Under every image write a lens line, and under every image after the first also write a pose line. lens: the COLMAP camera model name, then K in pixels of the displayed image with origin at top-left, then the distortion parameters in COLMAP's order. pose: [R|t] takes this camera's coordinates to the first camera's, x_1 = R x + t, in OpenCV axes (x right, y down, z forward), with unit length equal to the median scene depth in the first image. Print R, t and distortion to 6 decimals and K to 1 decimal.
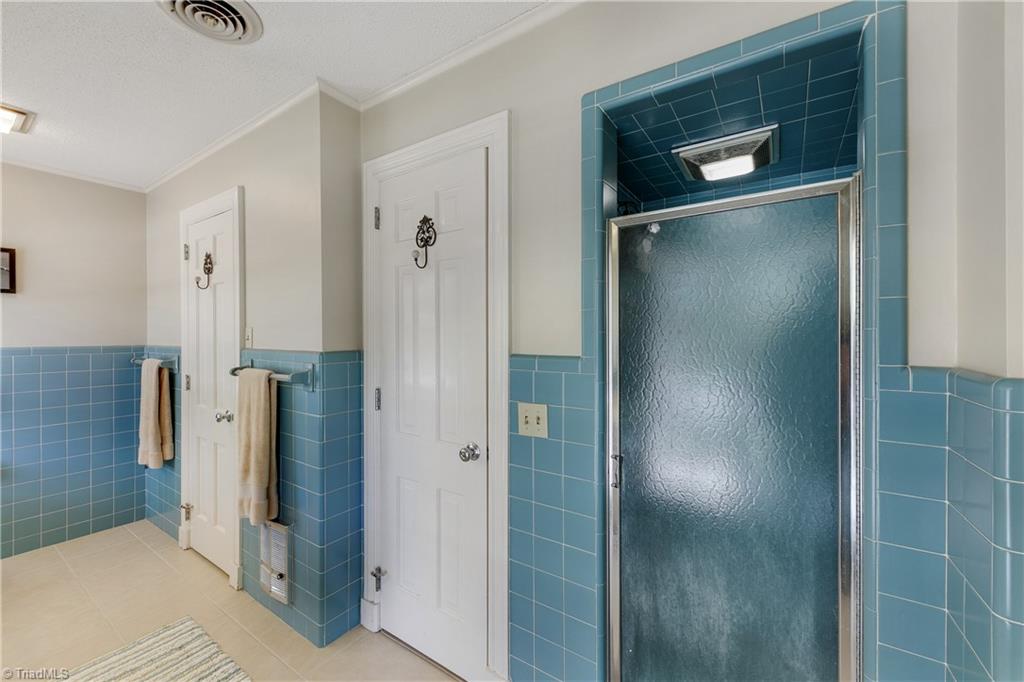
lens RADIAL K [[408.6, 0, 509.4], [0, 408.6, 334.3], [0, 0, 1]] dist [-0.000305, -0.000413]
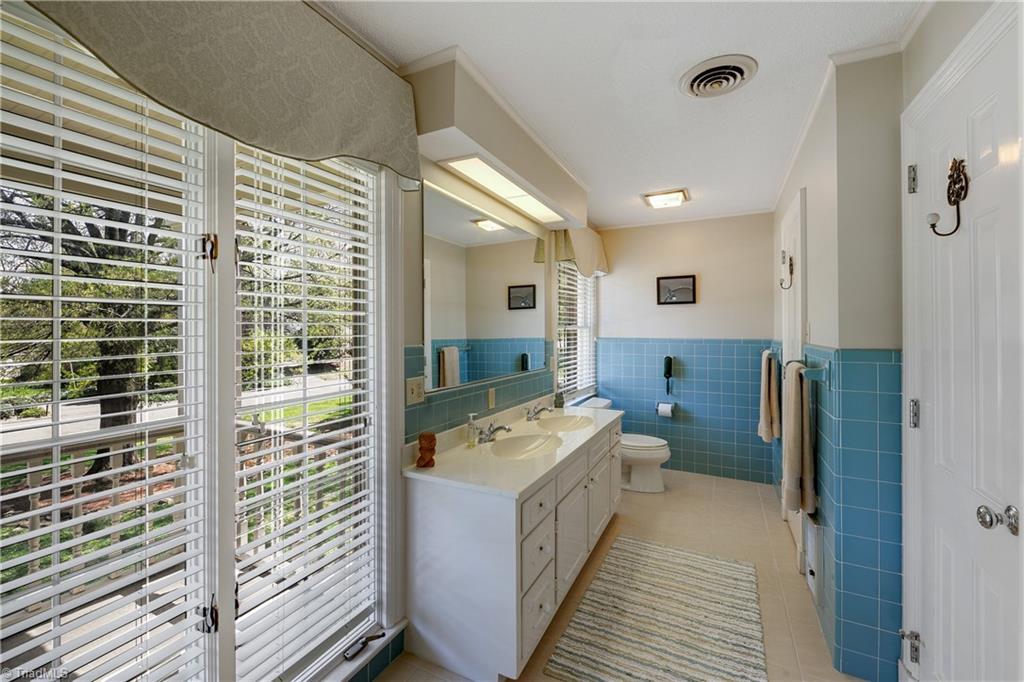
lens RADIAL K [[418.0, 0, 510.8], [0, 418.0, 329.6], [0, 0, 1]] dist [-0.000636, -0.000061]
pose [[0.125065, -0.001388, -0.992148, 0.284934], [-0.001066, 0.999998, -0.001533, 0.001888], [0.992148, 0.001249, 0.125063, 0.113633]]
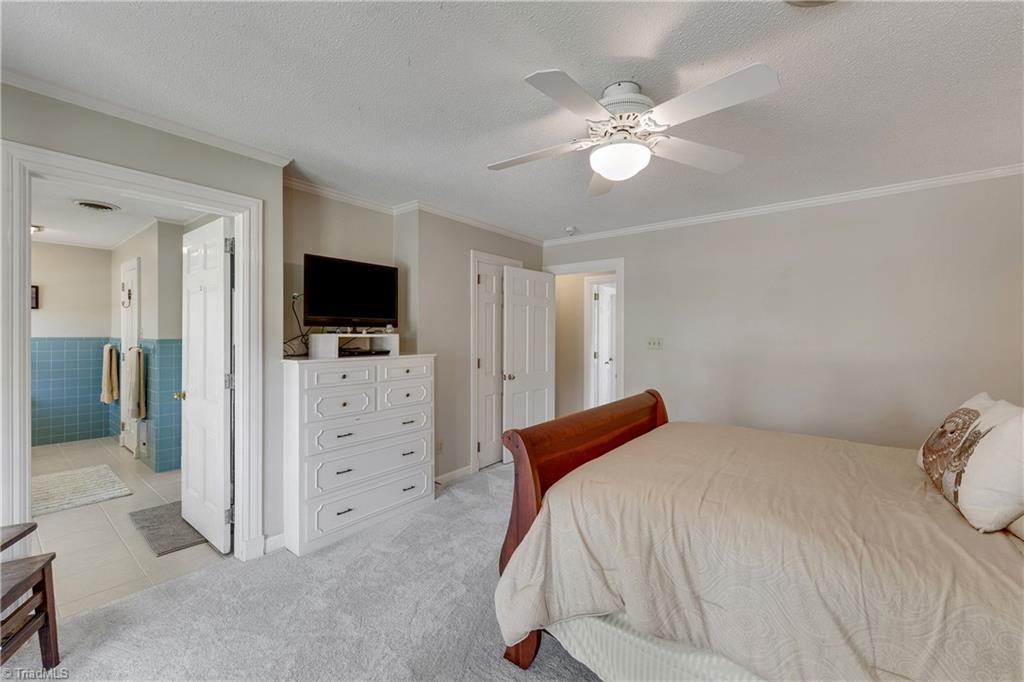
lens RADIAL K [[415.0, 0, 508.8], [0, 415.0, 332.7], [0, 0, 1]] dist [-0.001261, -0.000288]
pose [[0.997361, 0.007597, -0.072201, 1.192758], [-0.007619, 0.999971, -0.000016, -0.005938], [0.072199, 0.000566, 0.997390, -0.820650]]
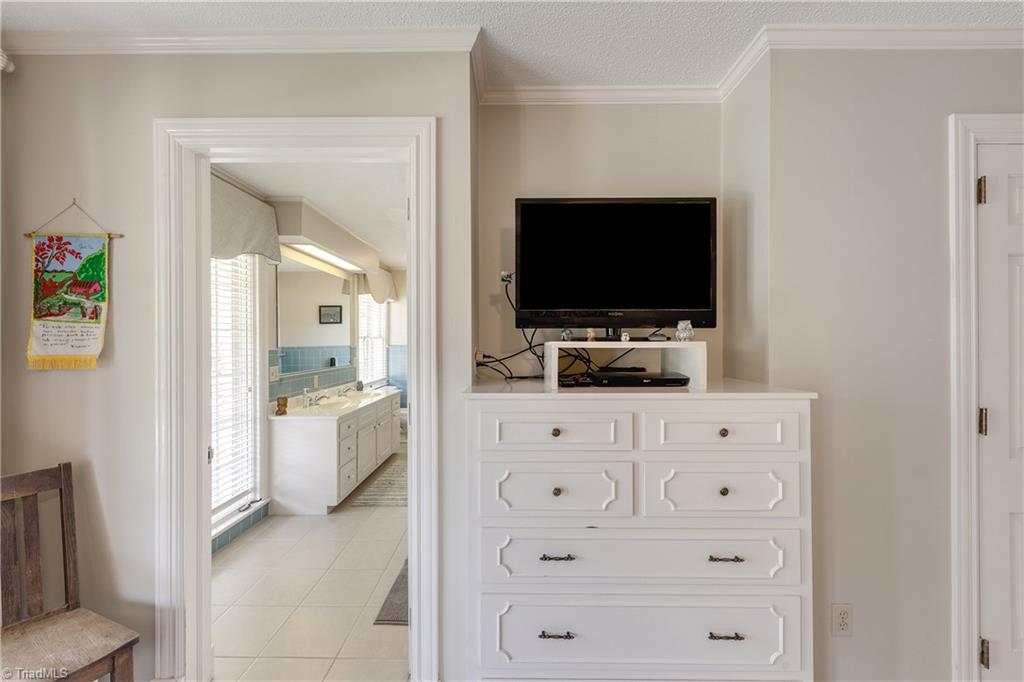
lens RADIAL K [[406.2, 0, 509.7], [0, 406.2, 339.7], [0, 0, 1]] dist [0.003599, 0.000190]
pose [[0.553315, 0.000851, -0.832971, 1.065610], [-0.001813, 0.999998, -0.000182, -0.001341], [0.832970, 0.001611, 0.553316, -0.061961]]
